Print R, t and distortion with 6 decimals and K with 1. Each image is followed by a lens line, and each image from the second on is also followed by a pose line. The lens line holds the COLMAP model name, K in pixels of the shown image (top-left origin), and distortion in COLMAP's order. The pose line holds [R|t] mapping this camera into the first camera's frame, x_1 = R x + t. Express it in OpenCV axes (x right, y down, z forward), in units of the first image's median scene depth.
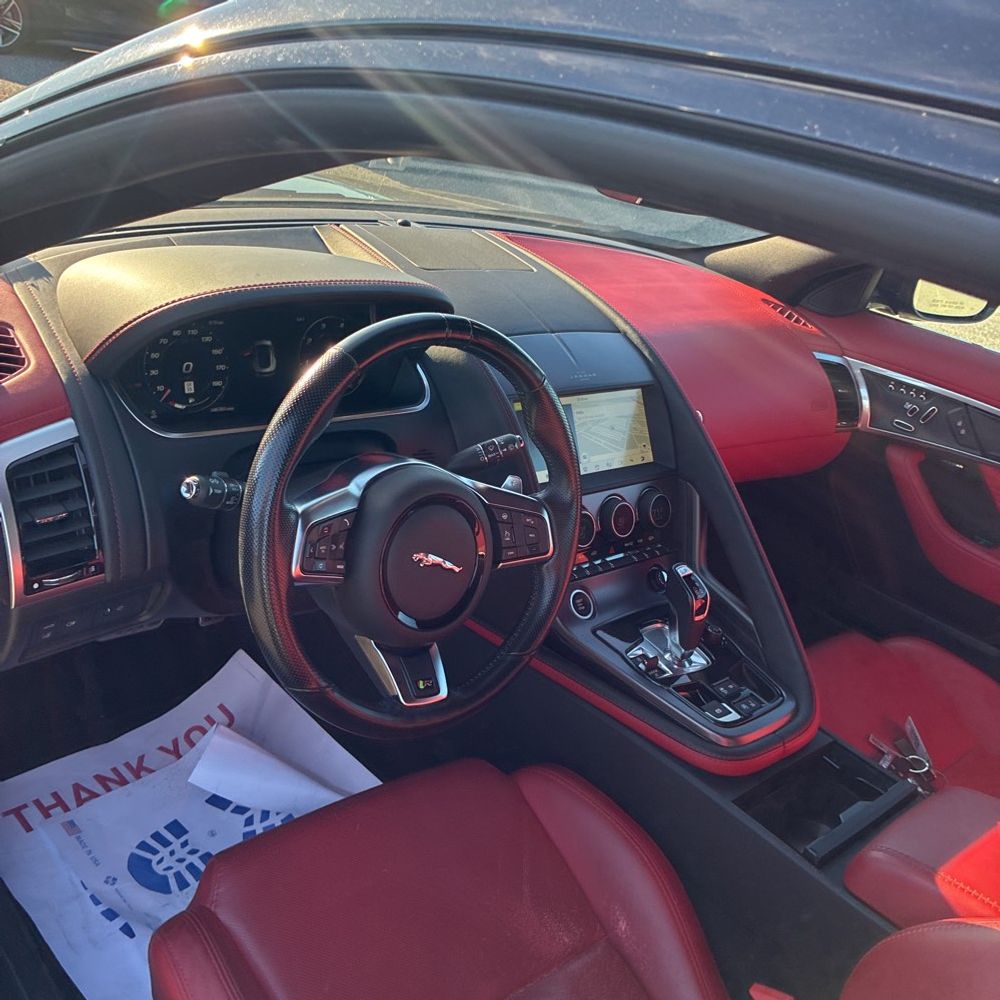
lens RADIAL K [[1023.0, 0, 500.6], [0, 1023.0, 478.9], [0, 0, 1]] dist [0.034162, -0.012634]
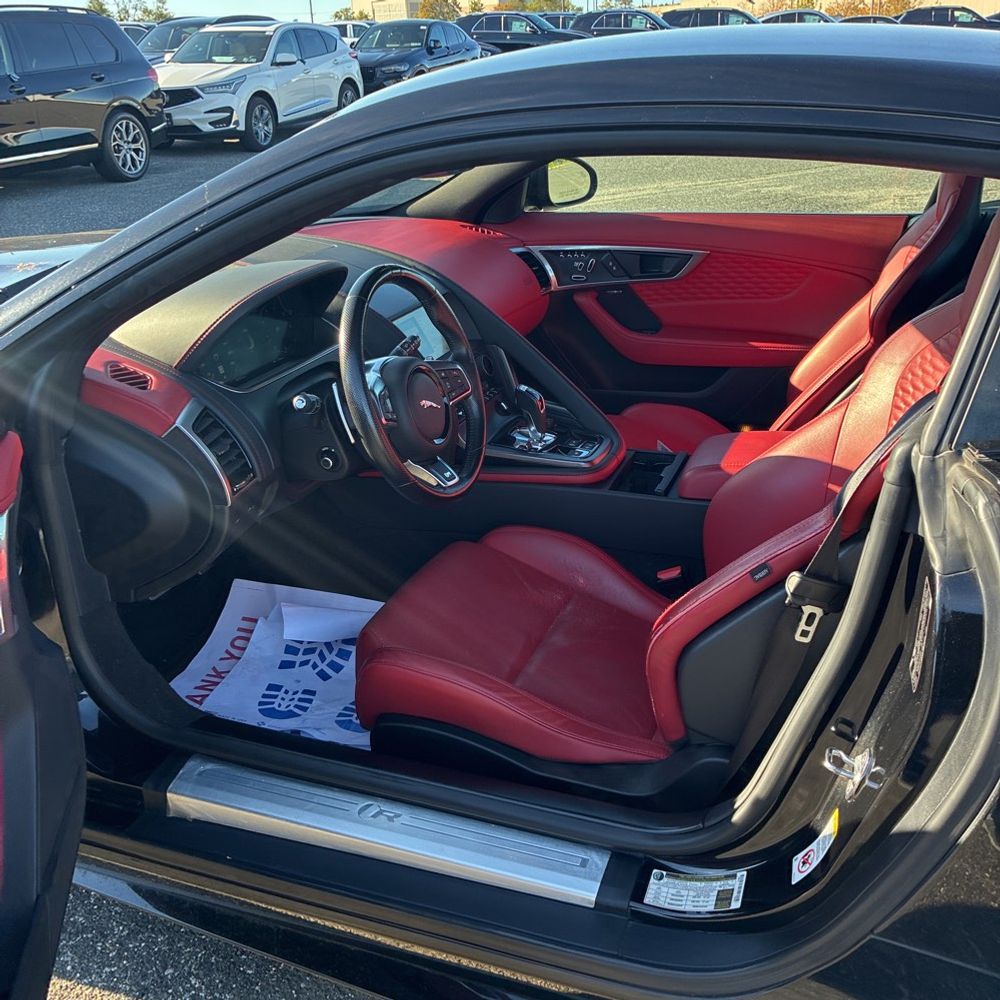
lens RADIAL K [[1044.7, 0, 507.0], [0, 1044.7, 503.0], [0, 0, 1]] dist [0.022603, 0.010283]
pose [[0.861310, -0.379922, 0.337349, -0.421794], [0.367705, 0.924315, 0.102150, 0.072079], [-0.350626, 0.036062, 0.935821, -0.472983]]
